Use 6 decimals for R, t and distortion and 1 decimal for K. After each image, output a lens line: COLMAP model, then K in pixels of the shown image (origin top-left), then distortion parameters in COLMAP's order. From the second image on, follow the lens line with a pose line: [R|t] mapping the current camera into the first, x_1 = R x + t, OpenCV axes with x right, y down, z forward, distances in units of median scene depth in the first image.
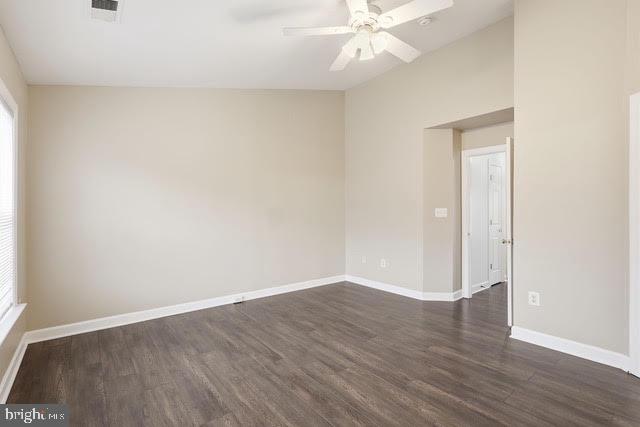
lens RADIAL K [[297.2, 0, 319.5], [0, 297.2, 213.8], [0, 0, 1]] dist [0.012864, -0.000400]
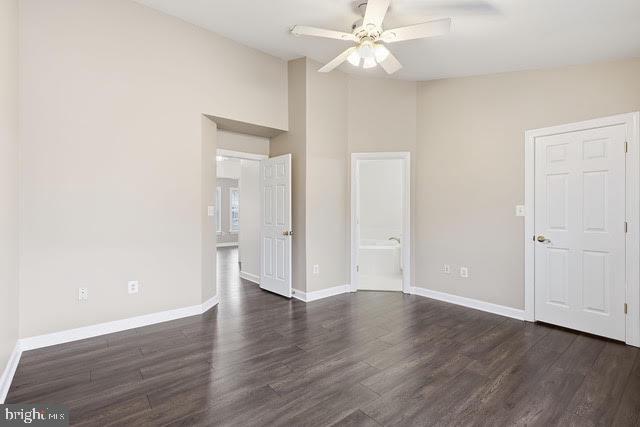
lens RADIAL K [[297.2, 0, 323.7], [0, 297.2, 212.0], [0, 0, 1]] dist [0.012864, -0.000400]
pose [[-0.018686, -0.000769, 0.999825, -0.795178], [-0.003454, 0.999994, 0.000705, -0.002838], [-0.999819, -0.003440, -0.018689, 1.024205]]
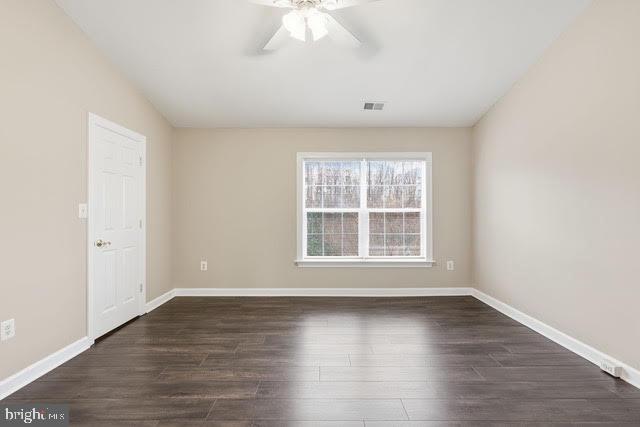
lens RADIAL K [[297.2, 0, 318.5], [0, 297.2, 208.1], [0, 0, 1]] dist [0.012864, -0.000400]
pose [[-0.632879, -0.007501, -0.774215, 0.726318], [0.008582, 0.999824, -0.016702, 0.003952], [0.774203, -0.017215, -0.632703, 1.398282]]
